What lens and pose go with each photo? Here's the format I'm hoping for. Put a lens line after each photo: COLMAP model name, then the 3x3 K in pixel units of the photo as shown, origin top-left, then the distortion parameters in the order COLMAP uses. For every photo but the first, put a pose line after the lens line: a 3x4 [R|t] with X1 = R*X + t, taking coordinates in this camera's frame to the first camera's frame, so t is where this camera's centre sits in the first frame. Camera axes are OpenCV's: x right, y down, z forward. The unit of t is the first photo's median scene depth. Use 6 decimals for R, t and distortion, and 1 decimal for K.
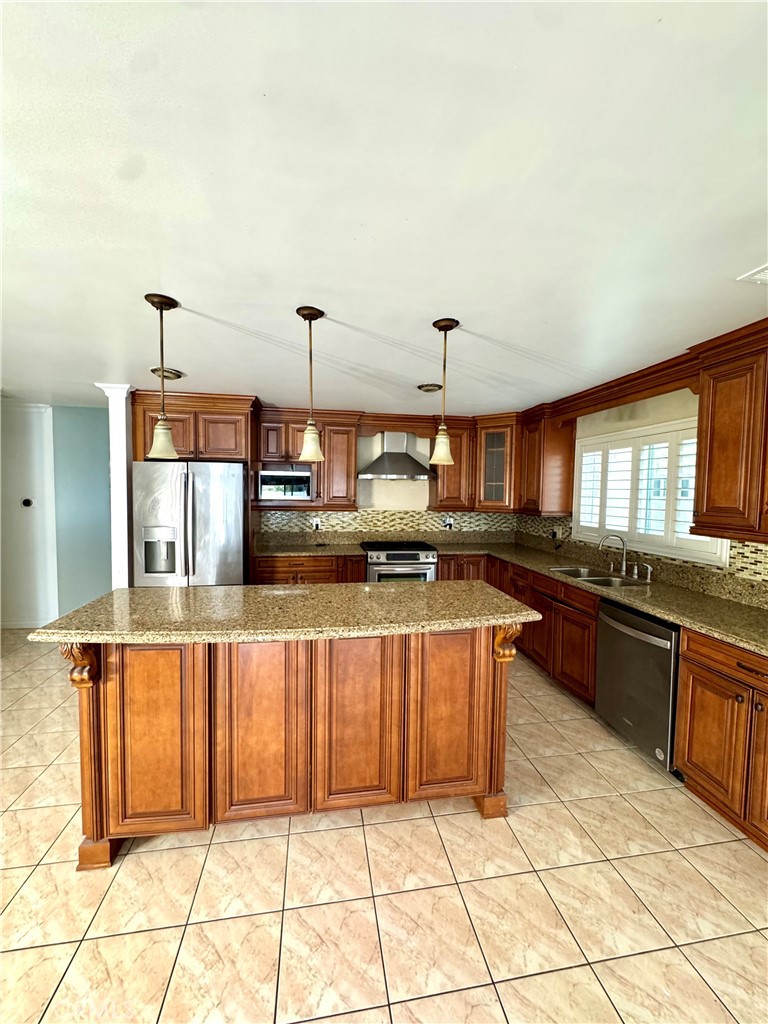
lens RADIAL K [[409.7, 0, 384.7], [0, 409.7, 511.6], [0, 0, 1]] dist [-0.005417, 0.001300]
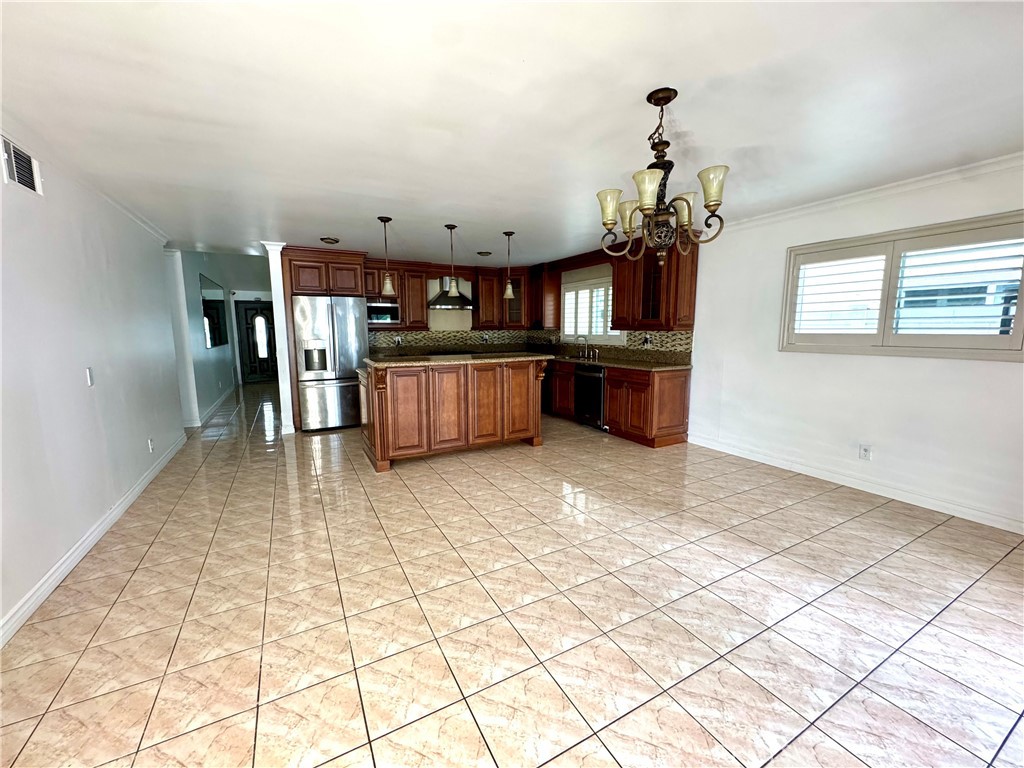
lens RADIAL K [[409.7, 0, 512.2], [0, 409.7, 384.7], [0, 0, 1]] dist [-0.005417, 0.001300]
pose [[0.945906, -0.063066, 0.318252, -0.375443], [0.034670, 0.994957, 0.094117, 0.091844], [-0.322582, -0.077992, 0.943323, -0.731829]]
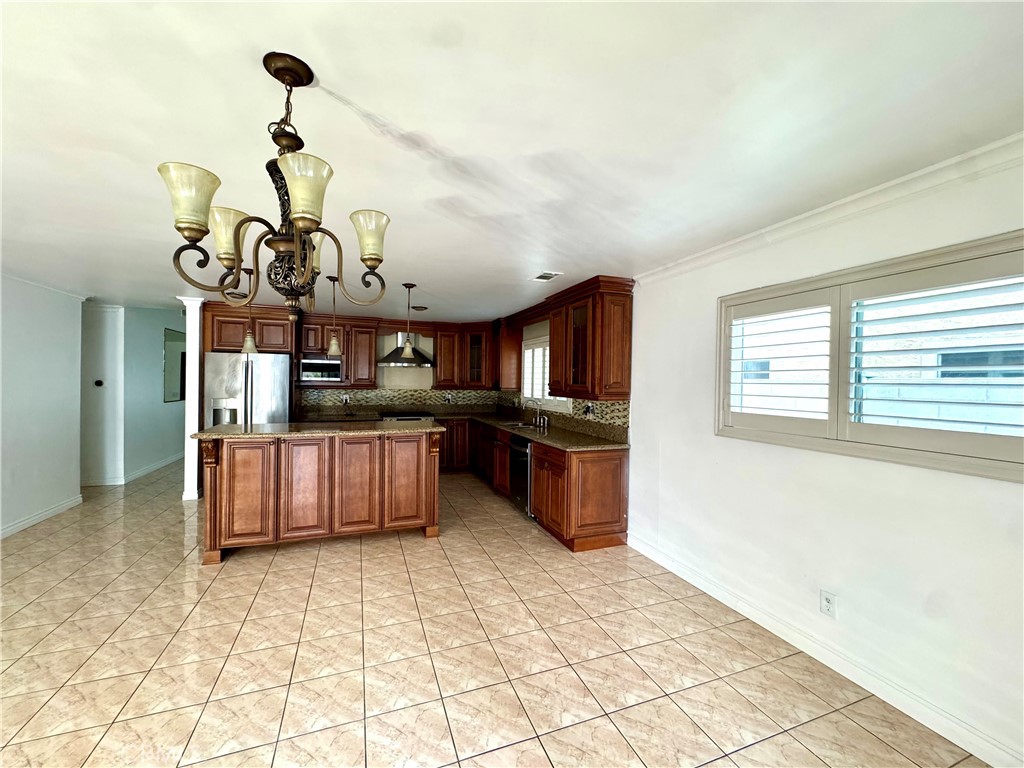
lens RADIAL K [[409.7, 0, 512.3], [0, 409.7, 383.7], [0, 0, 1]] dist [-0.005417, 0.001300]
pose [[0.981434, -0.001430, 0.191797, 0.164123], [0.009286, 0.999154, -0.040068, 0.055569], [-0.191577, 0.041105, 0.980616, -0.622800]]
